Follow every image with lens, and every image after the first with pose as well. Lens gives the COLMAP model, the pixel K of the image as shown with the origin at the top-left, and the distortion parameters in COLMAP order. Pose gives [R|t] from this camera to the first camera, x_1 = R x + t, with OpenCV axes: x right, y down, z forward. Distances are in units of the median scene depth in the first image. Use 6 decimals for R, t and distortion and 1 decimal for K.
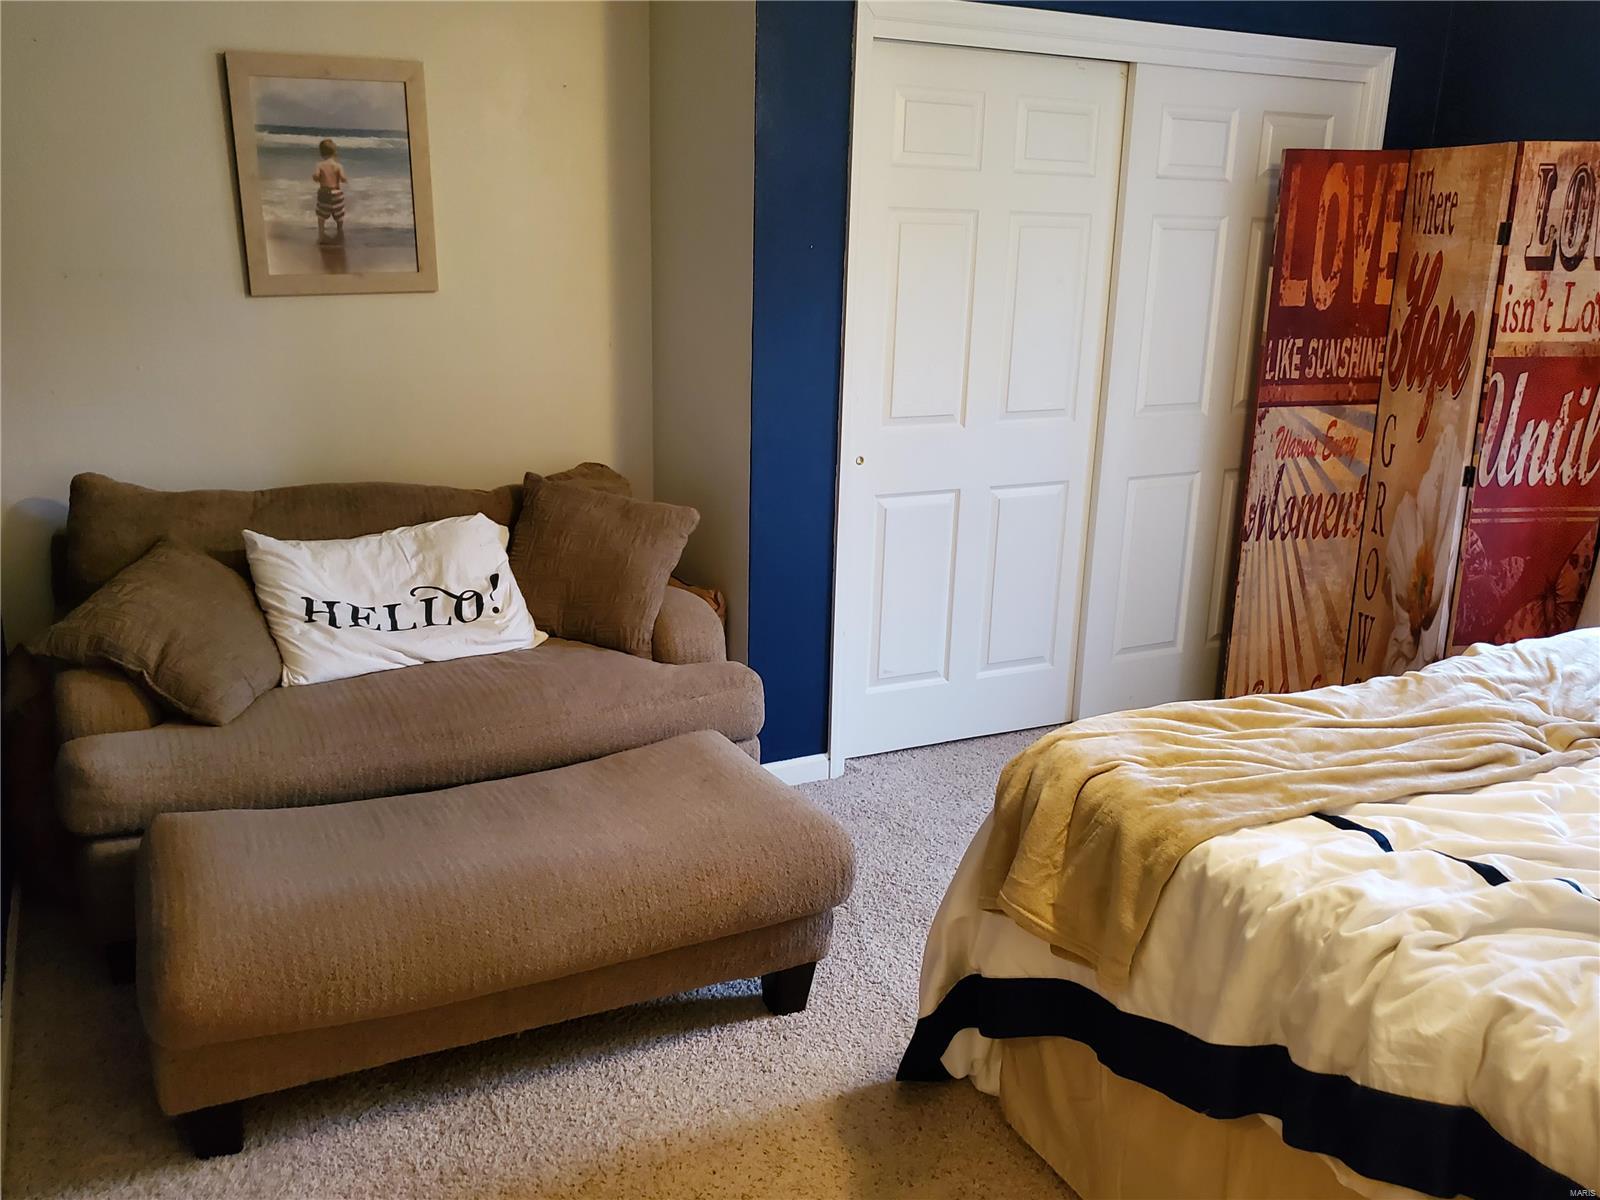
lens RADIAL K [[1289.9, 0, 800.2], [0, 1289.9, 619.9], [0, 0, 1]] dist [0.001524, 0.018351]
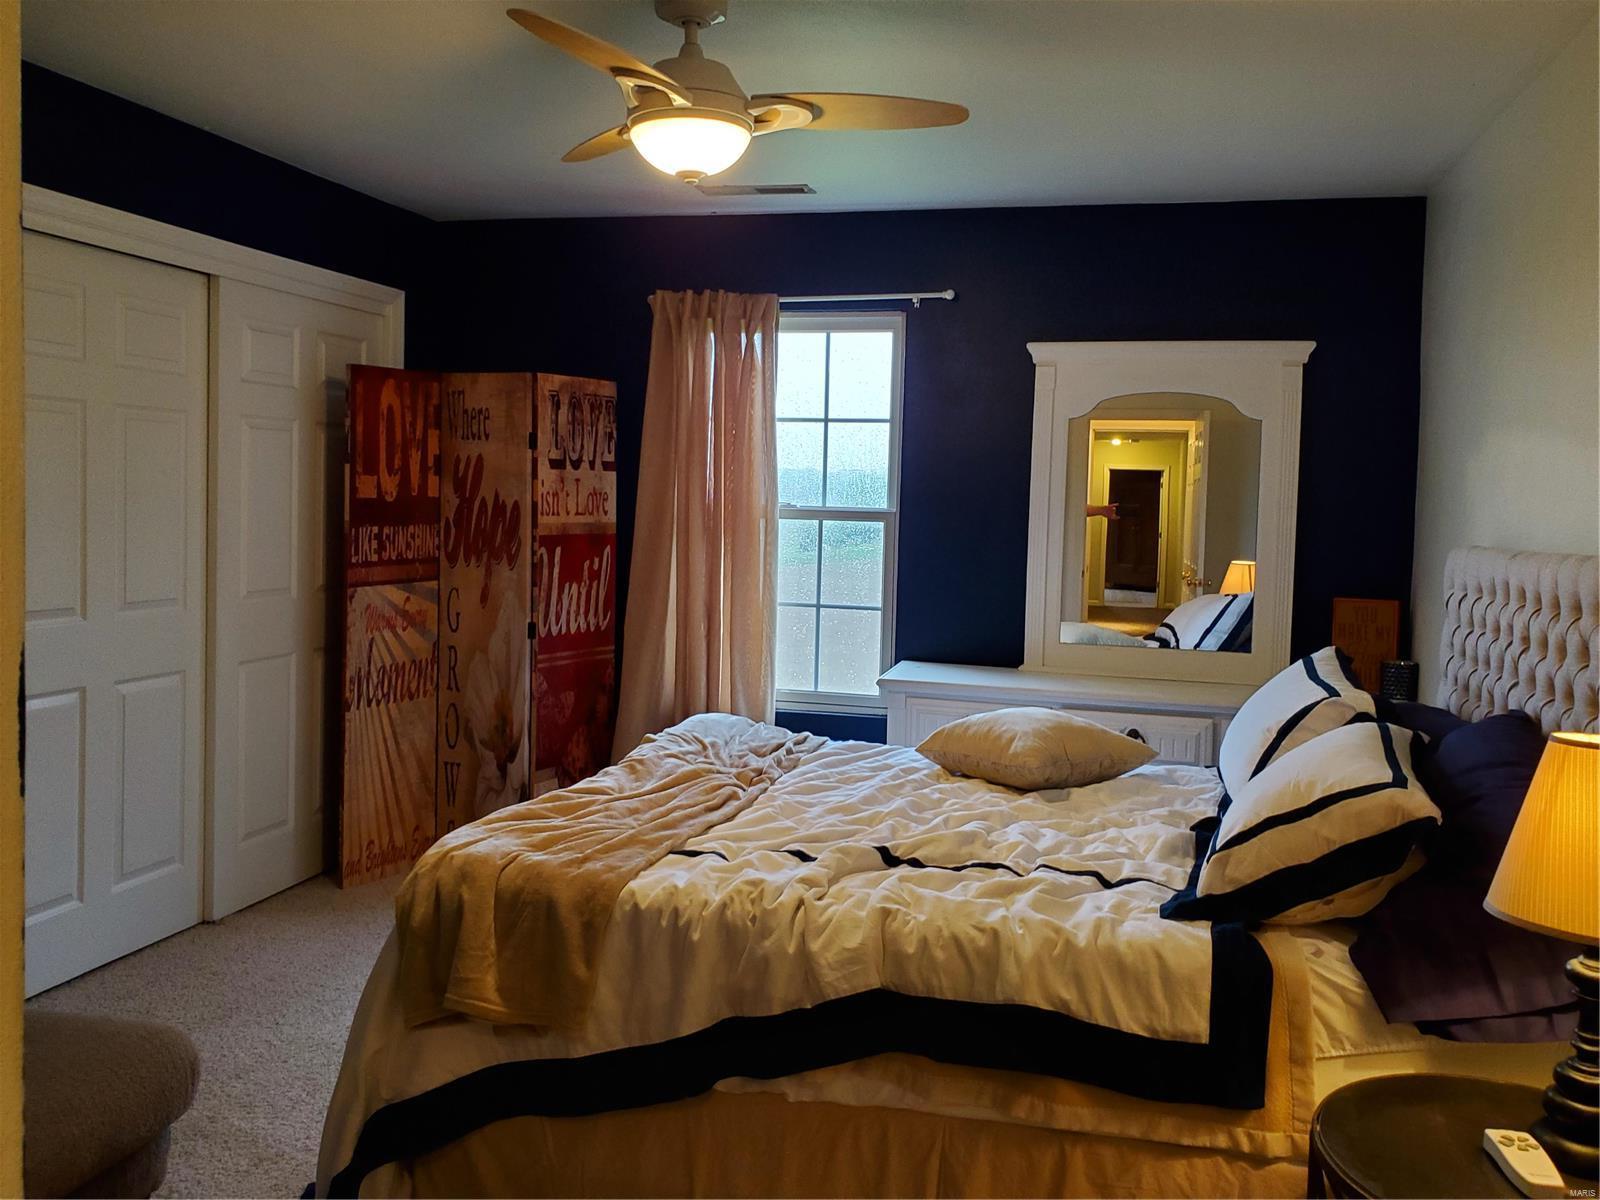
lens RADIAL K [[1246.6, 0, 800.0], [0, 1246.6, 600.0], [0, 0, 1]] dist [0.082516, -0.115266]
pose [[0.674149, -0.065342, 0.735699, -0.184583], [0.194182, 0.976718, -0.091188, 0.019173], [-0.712612, 0.204334, 0.671142, 0.007752]]
